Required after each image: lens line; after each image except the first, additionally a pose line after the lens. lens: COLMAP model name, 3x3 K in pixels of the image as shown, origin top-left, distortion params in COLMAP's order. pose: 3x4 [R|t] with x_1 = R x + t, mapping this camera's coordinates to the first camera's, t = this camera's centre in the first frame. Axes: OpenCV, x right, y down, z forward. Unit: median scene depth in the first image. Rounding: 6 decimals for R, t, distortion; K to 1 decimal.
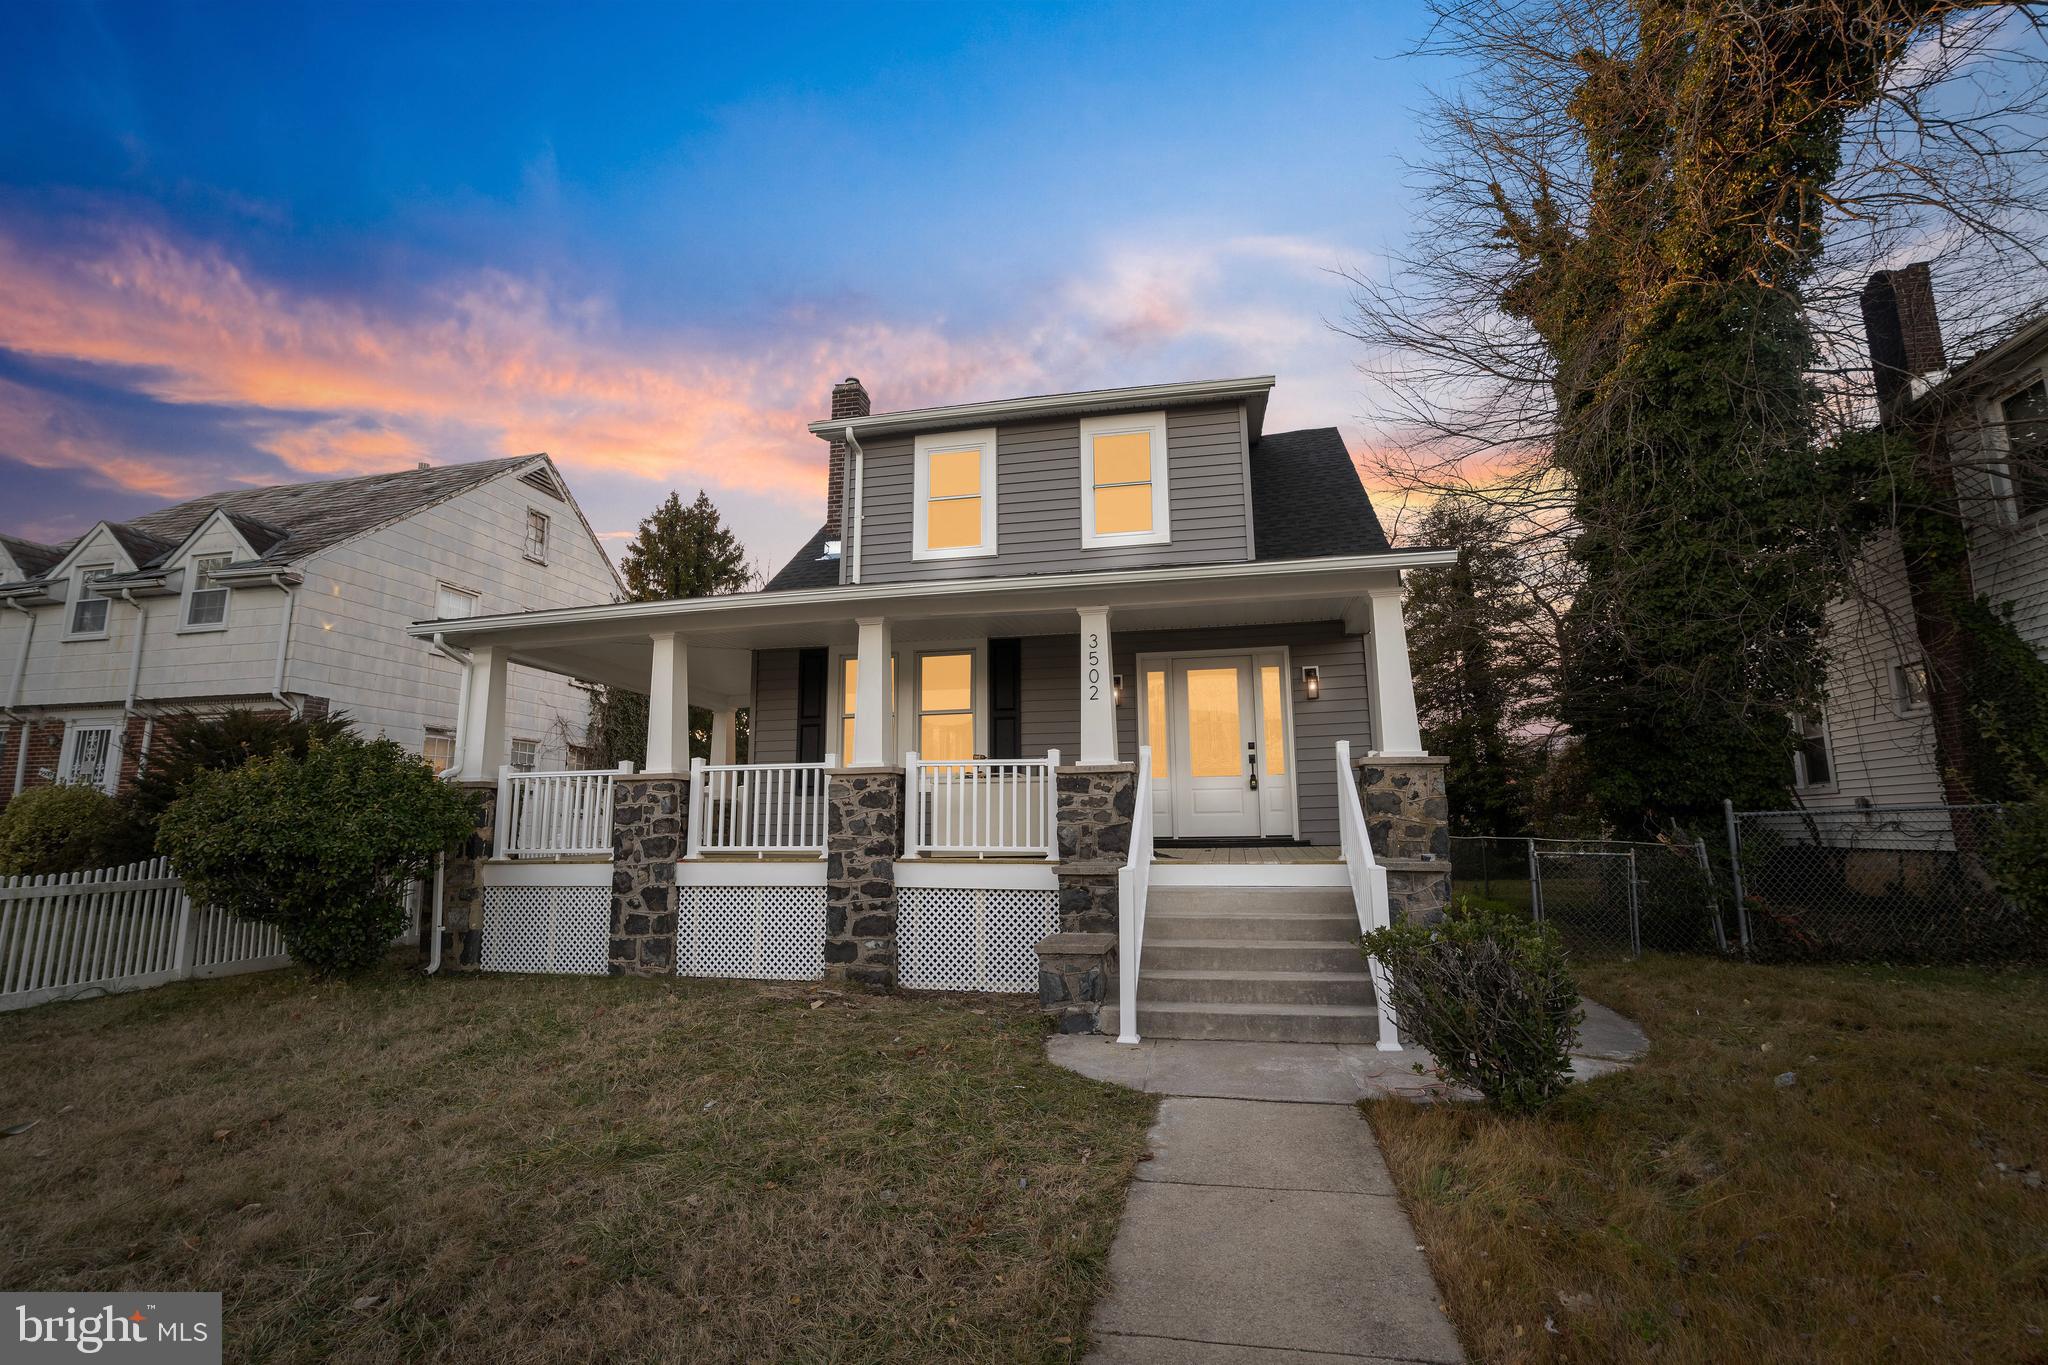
lens RADIAL K [[947.3, 0, 1038.4], [0, 947.3, 704.9], [0, 0, 1]] dist [-0.057115, 0.028108]
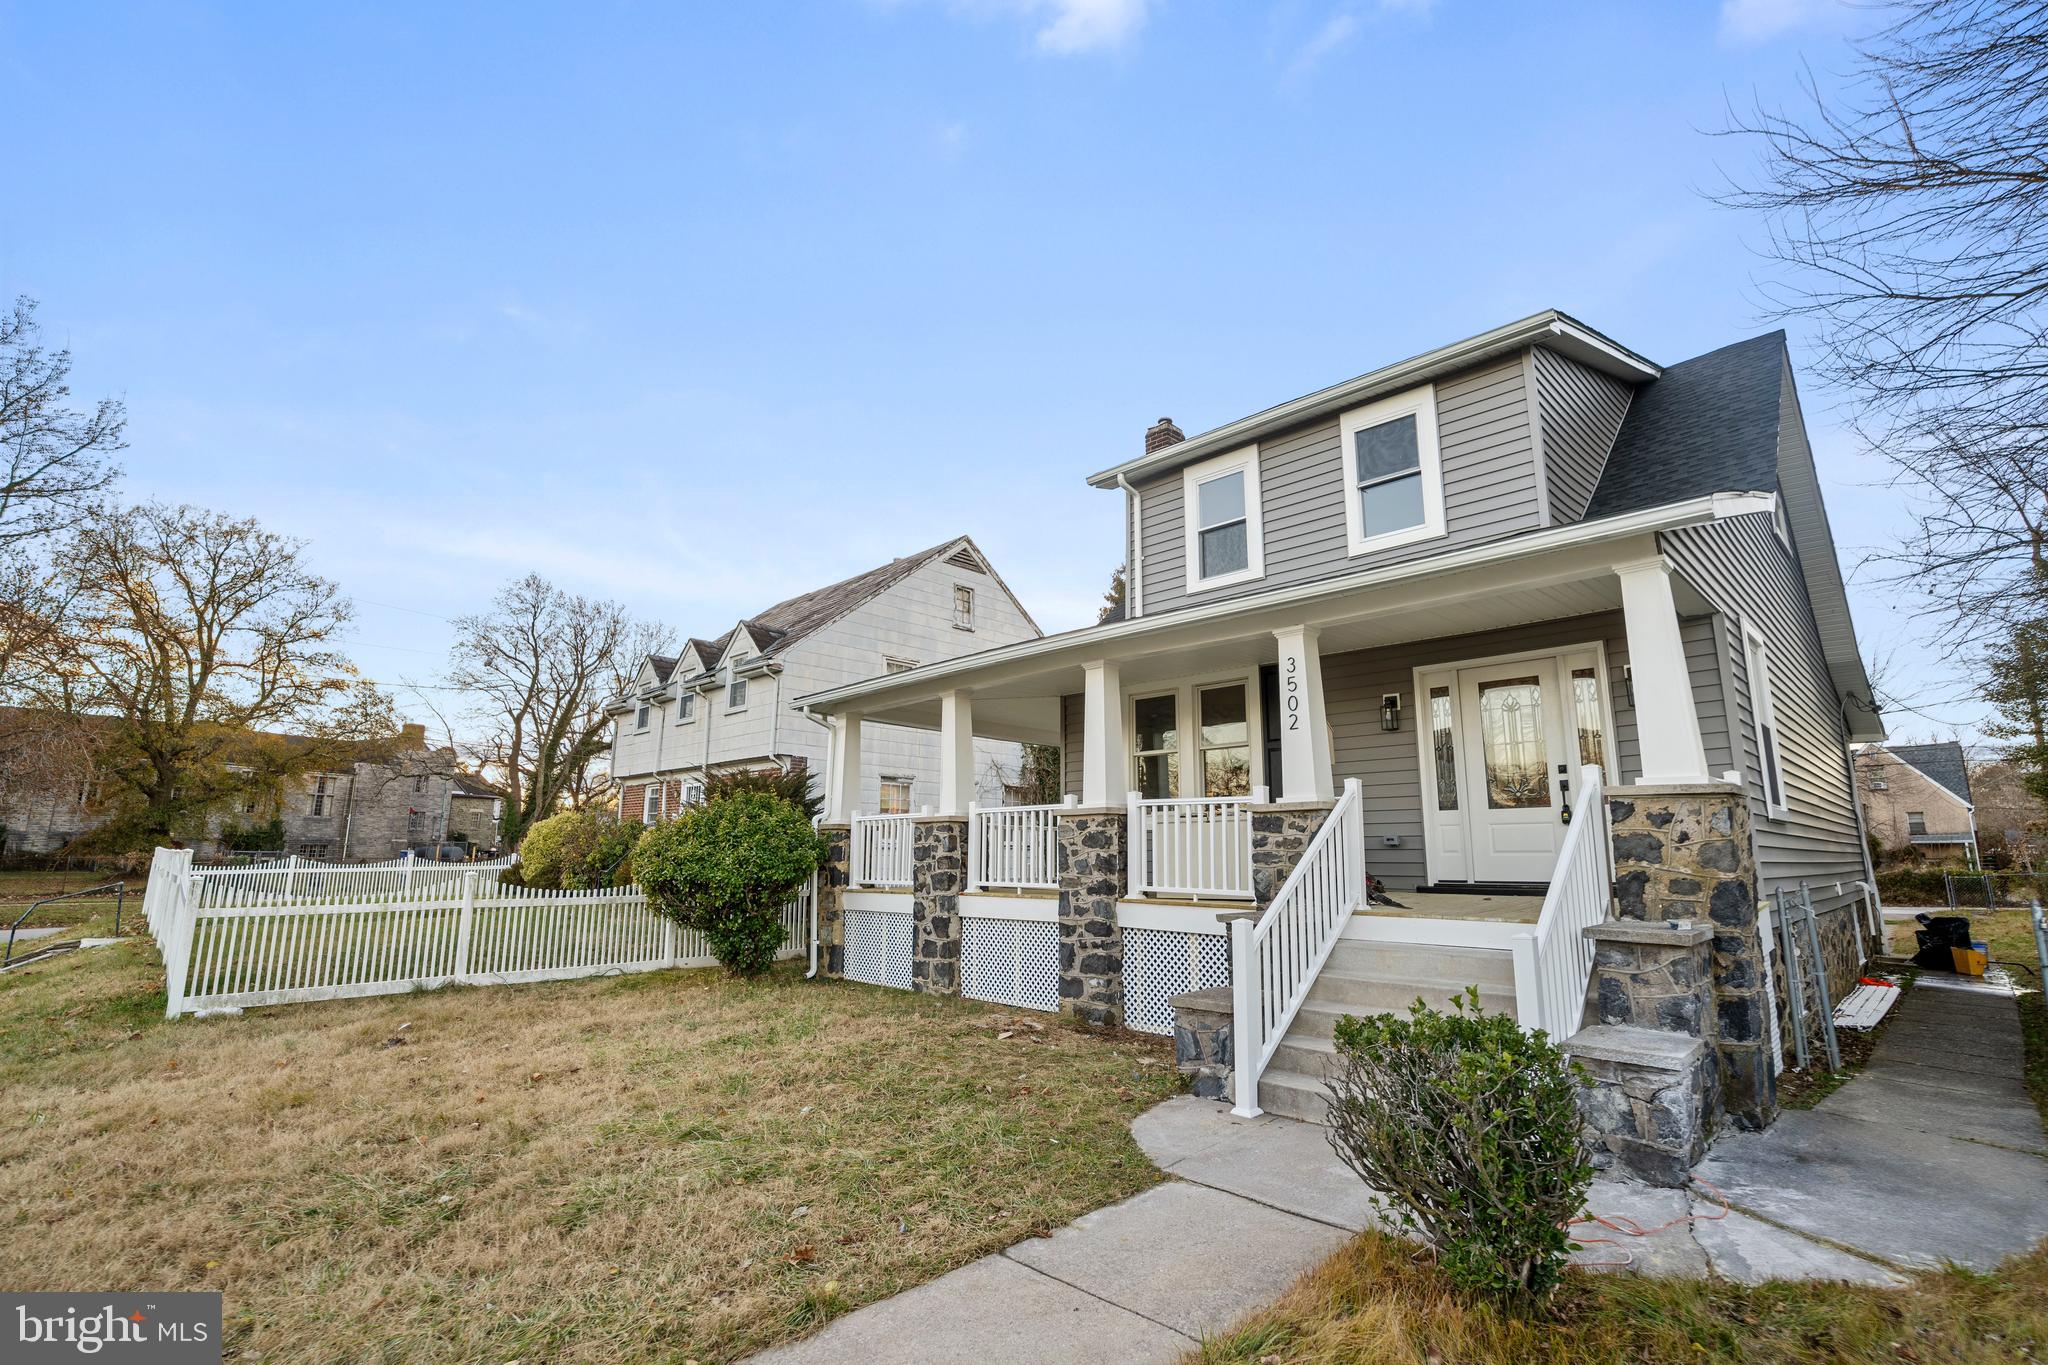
lens RADIAL K [[947.6, 0, 1019.0], [0, 947.6, 708.0], [0, 0, 1]] dist [-0.040806, 0.013992]
pose [[0.835183, -0.073262, -0.545071, 0.312963], [0.060470, 0.997311, -0.041392, -0.004360], [0.546638, 0.001610, 0.837367, 0.092773]]
